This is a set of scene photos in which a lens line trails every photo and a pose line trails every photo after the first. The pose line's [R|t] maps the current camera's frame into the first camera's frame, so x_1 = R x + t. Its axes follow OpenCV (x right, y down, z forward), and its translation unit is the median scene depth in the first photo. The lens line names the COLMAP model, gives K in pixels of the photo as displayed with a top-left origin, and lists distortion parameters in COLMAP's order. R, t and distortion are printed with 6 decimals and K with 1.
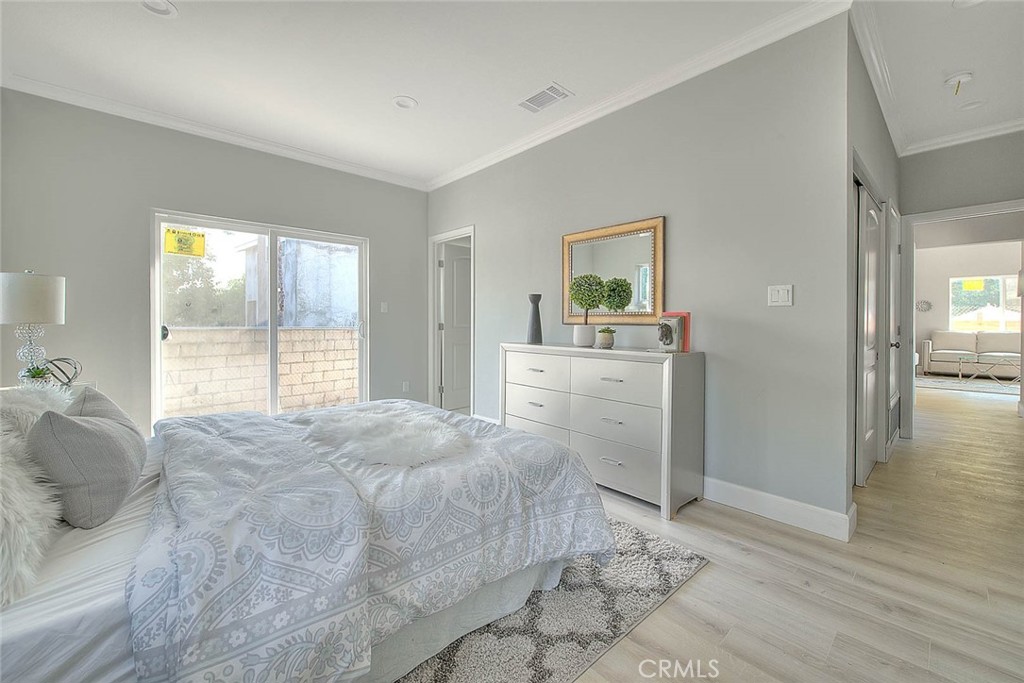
lens RADIAL K [[408.3, 0, 512.2], [0, 408.3, 325.2], [0, 0, 1]] dist [-0.000774, -0.000006]
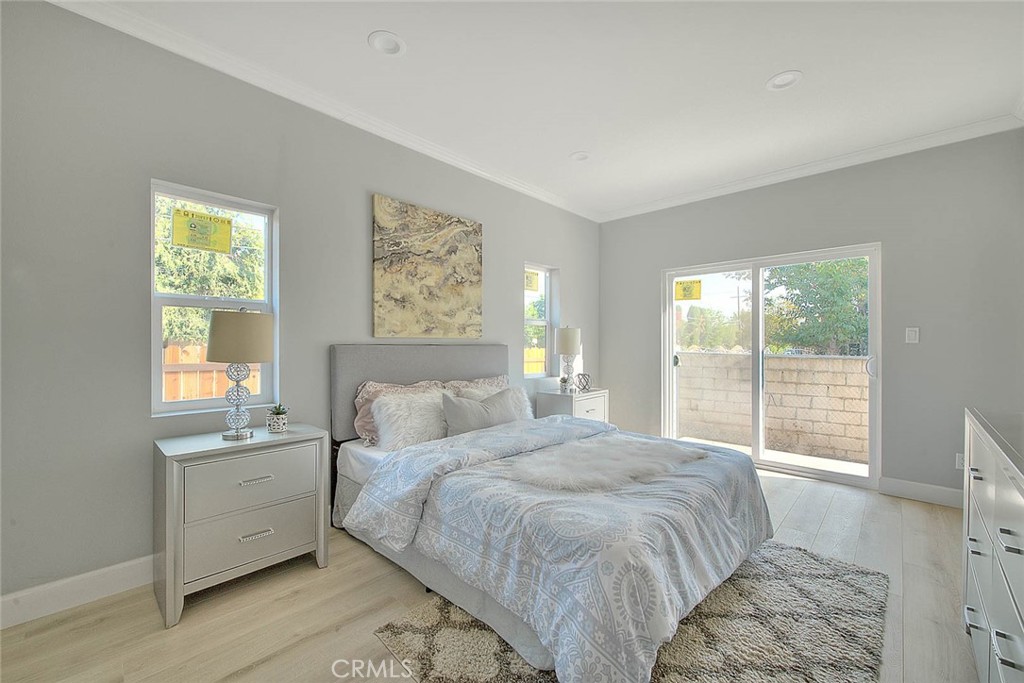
lens RADIAL K [[416.9, 0, 525.9], [0, 416.9, 343.2], [0, 0, 1]] dist [0.001908, 0.000135]
pose [[0.075887, 0.000656, -0.997116, 0.929084], [-0.011350, 0.999936, -0.000206, -0.064829], [0.997052, 0.011333, 0.075890, 0.834854]]
